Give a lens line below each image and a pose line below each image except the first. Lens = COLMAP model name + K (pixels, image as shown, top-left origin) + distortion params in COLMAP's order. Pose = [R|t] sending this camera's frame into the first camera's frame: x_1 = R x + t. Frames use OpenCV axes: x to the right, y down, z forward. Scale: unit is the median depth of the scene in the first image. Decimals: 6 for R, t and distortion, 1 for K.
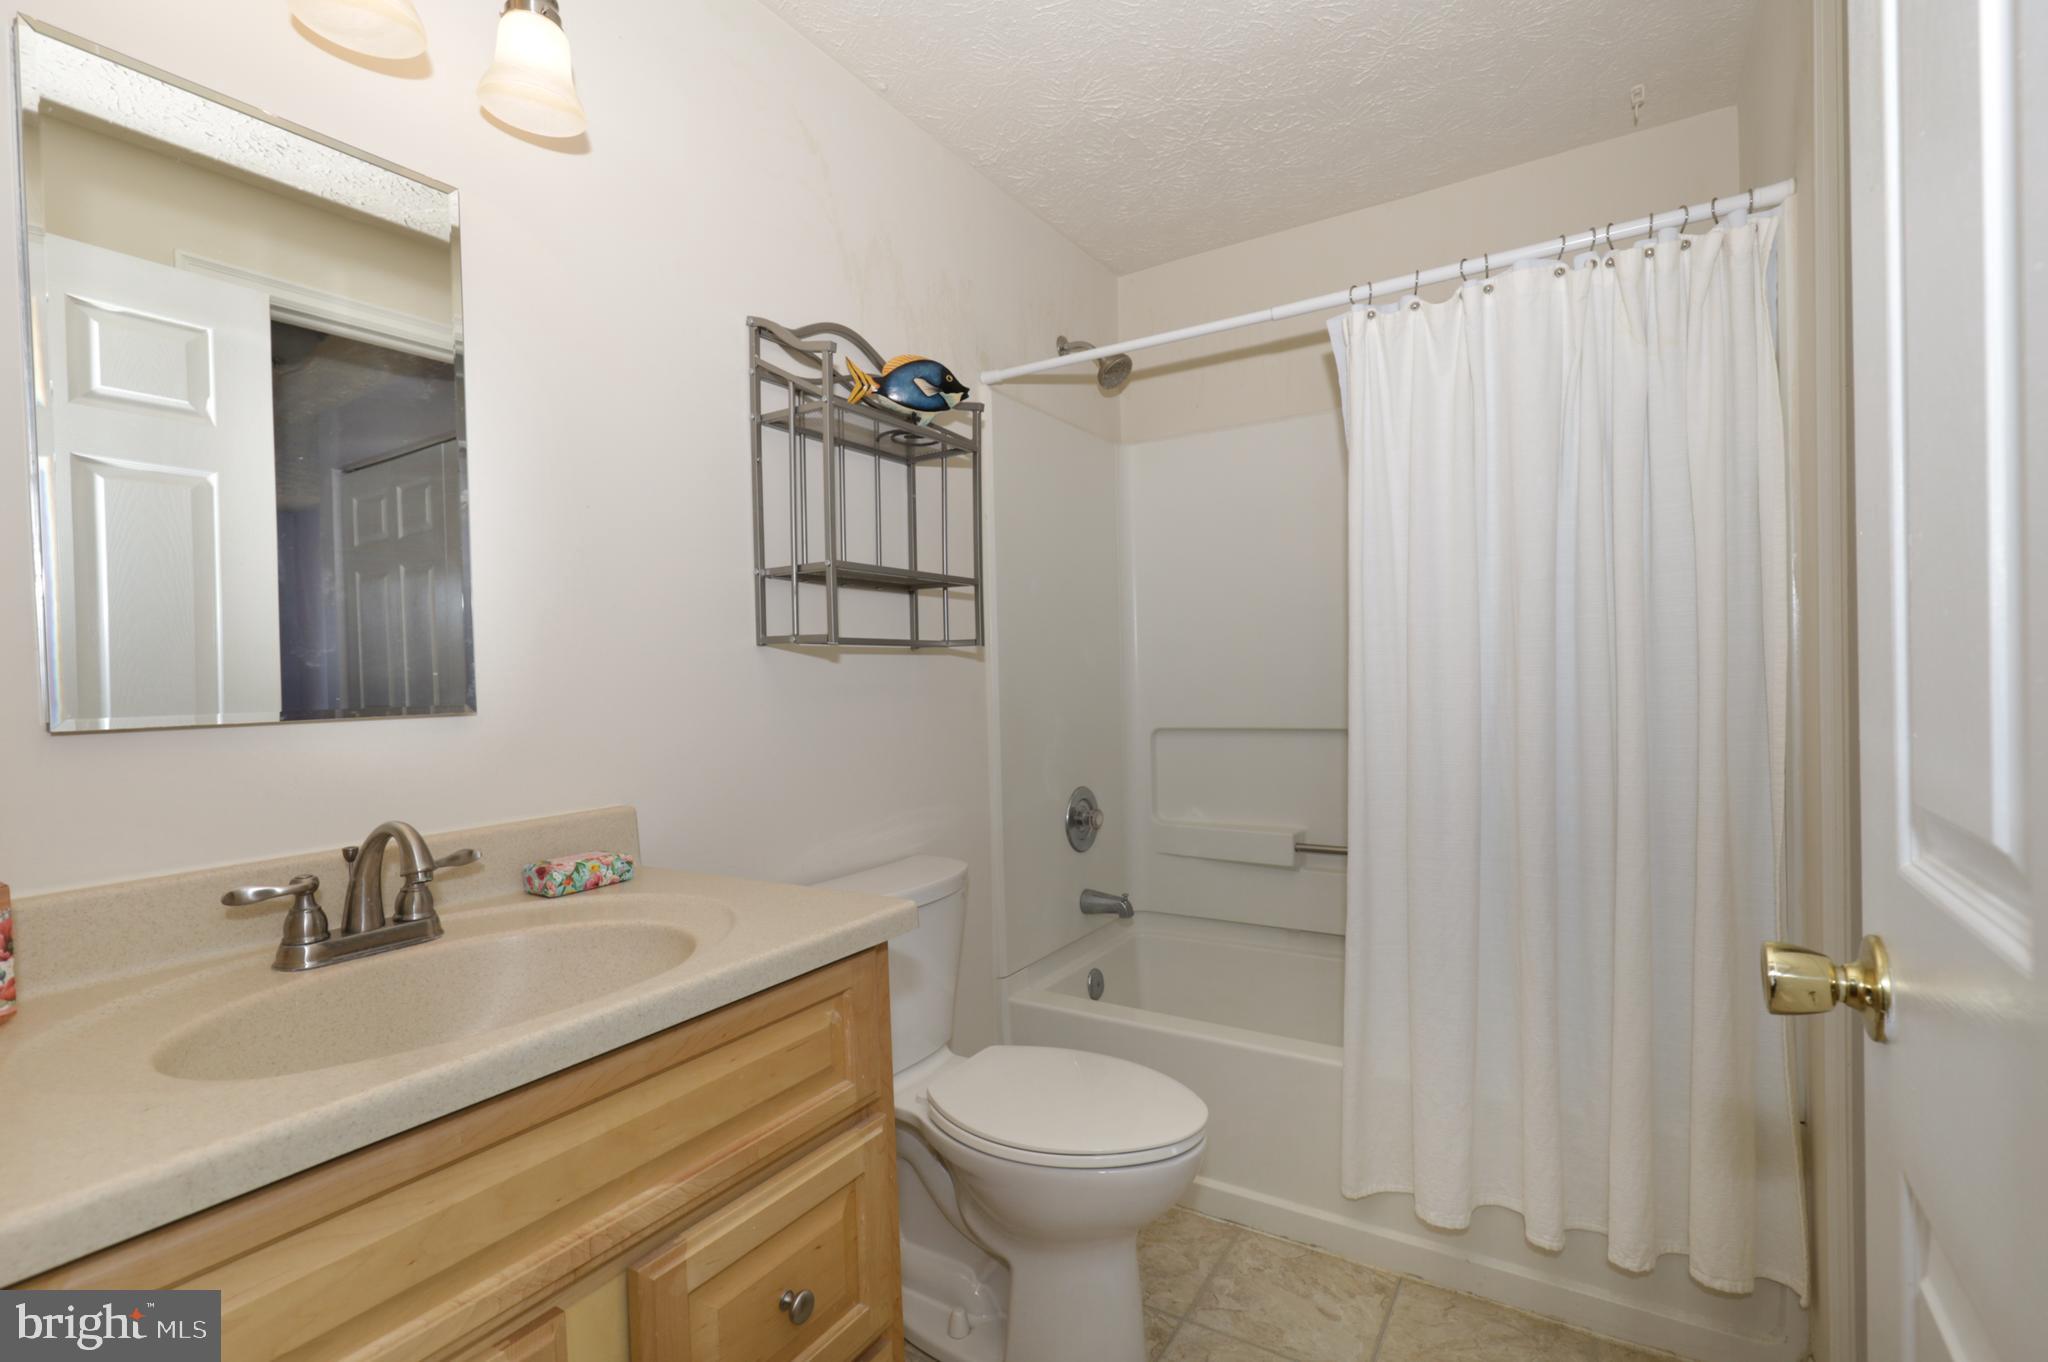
lens RADIAL K [[938.5, 0, 1014.0], [0, 938.5, 634.7], [0, 0, 1]] dist [0.002120, 0.000506]
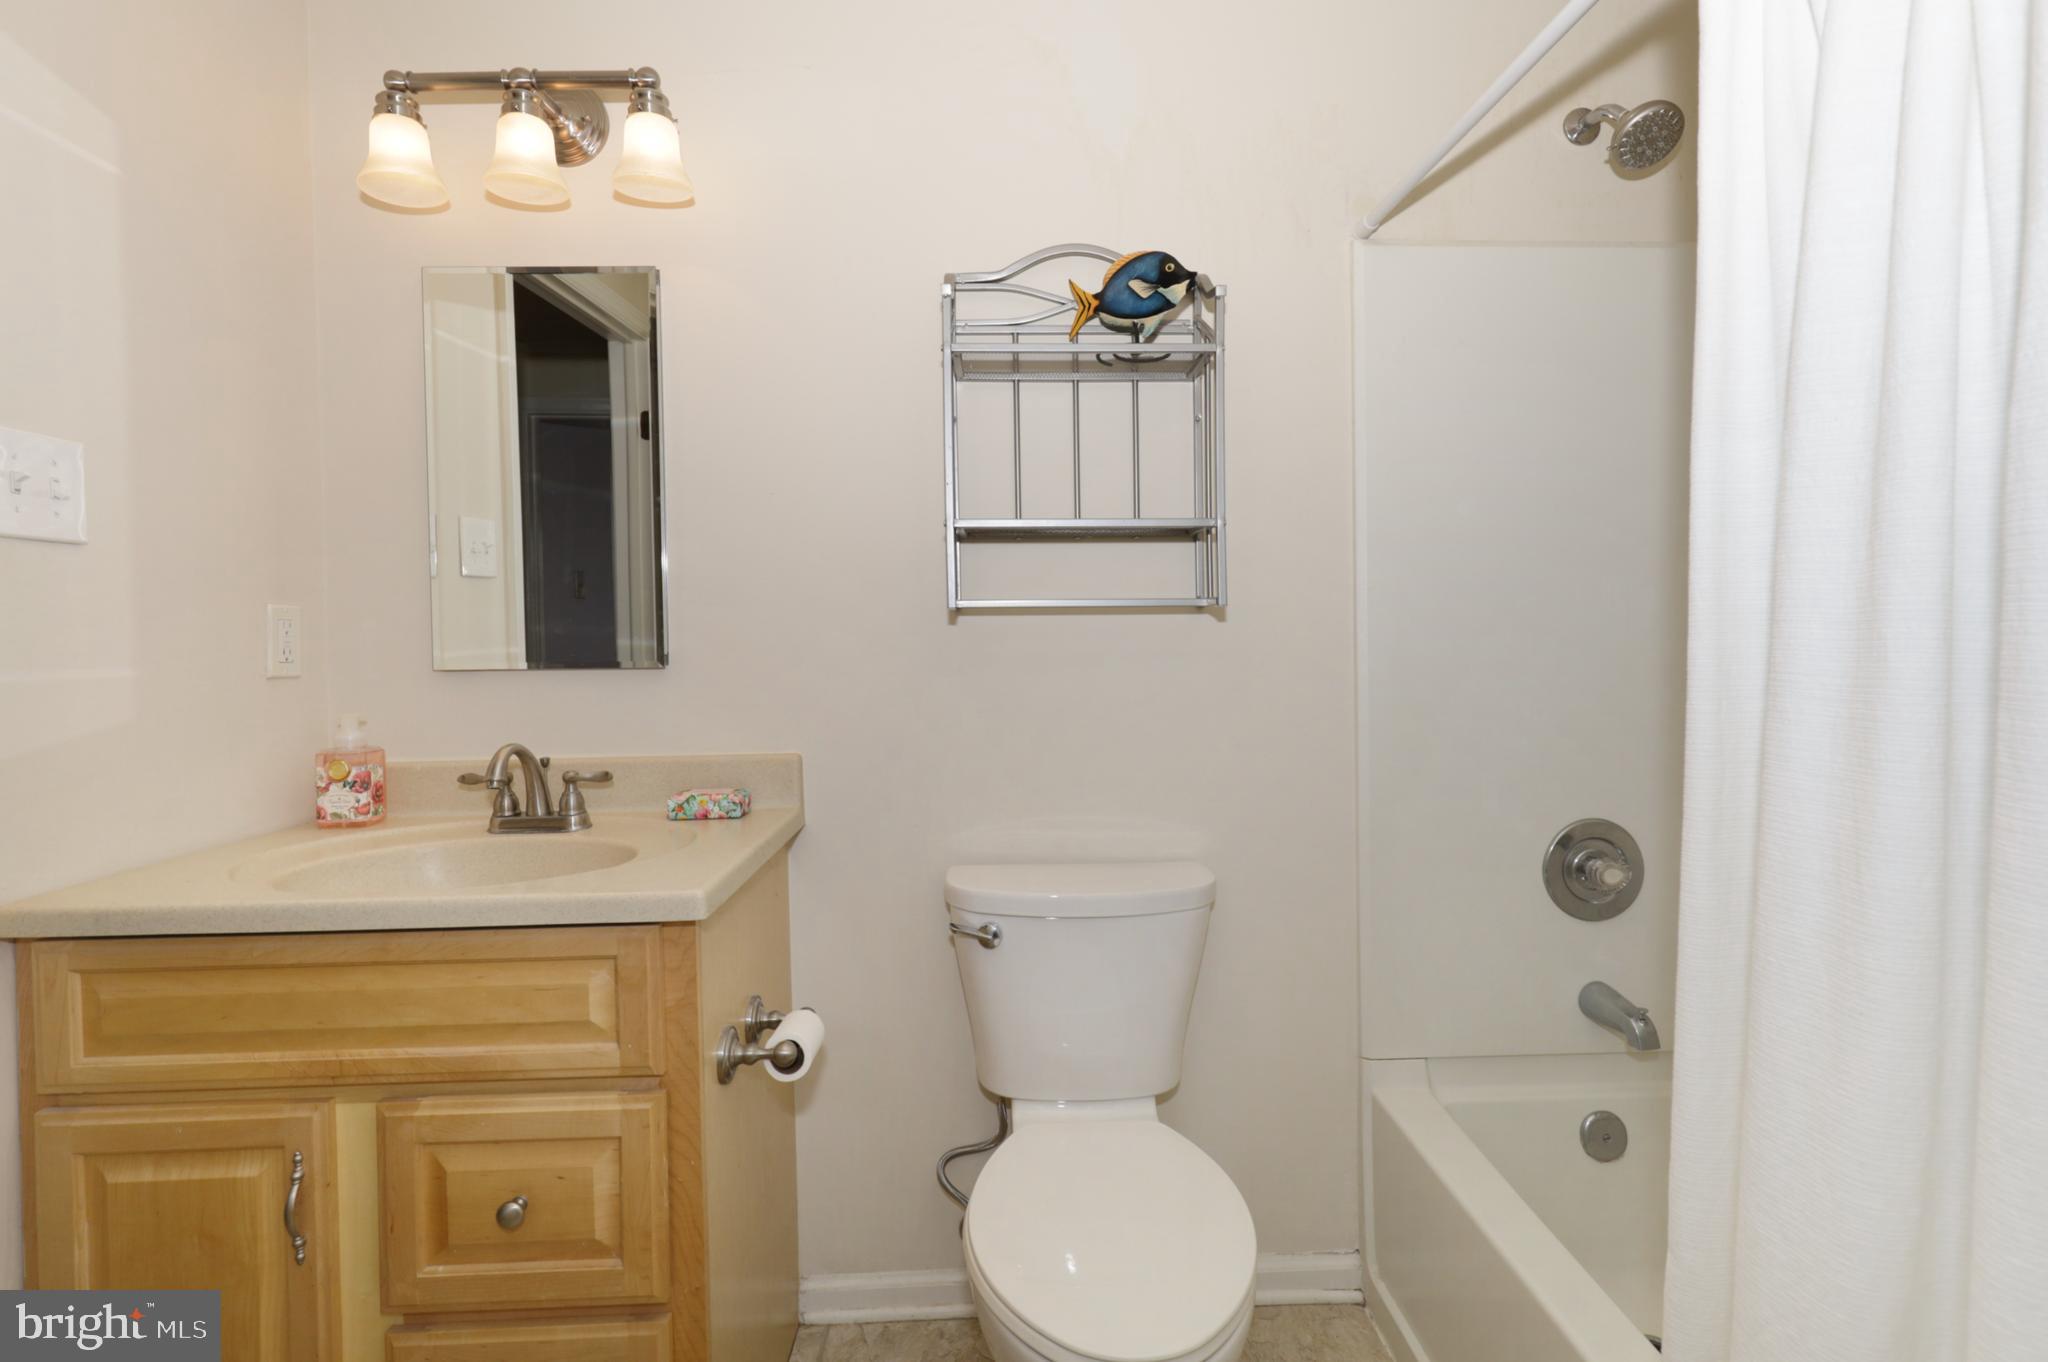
lens RADIAL K [[938.5, 0, 1014.0], [0, 938.5, 634.7], [0, 0, 1]] dist [0.002120, 0.000506]
pose [[0.574548, 0.023371, -0.818137, 0.752082], [0.023661, 0.998700, 0.045145, -0.009215], [0.818129, -0.045296, 0.573249, 0.647586]]
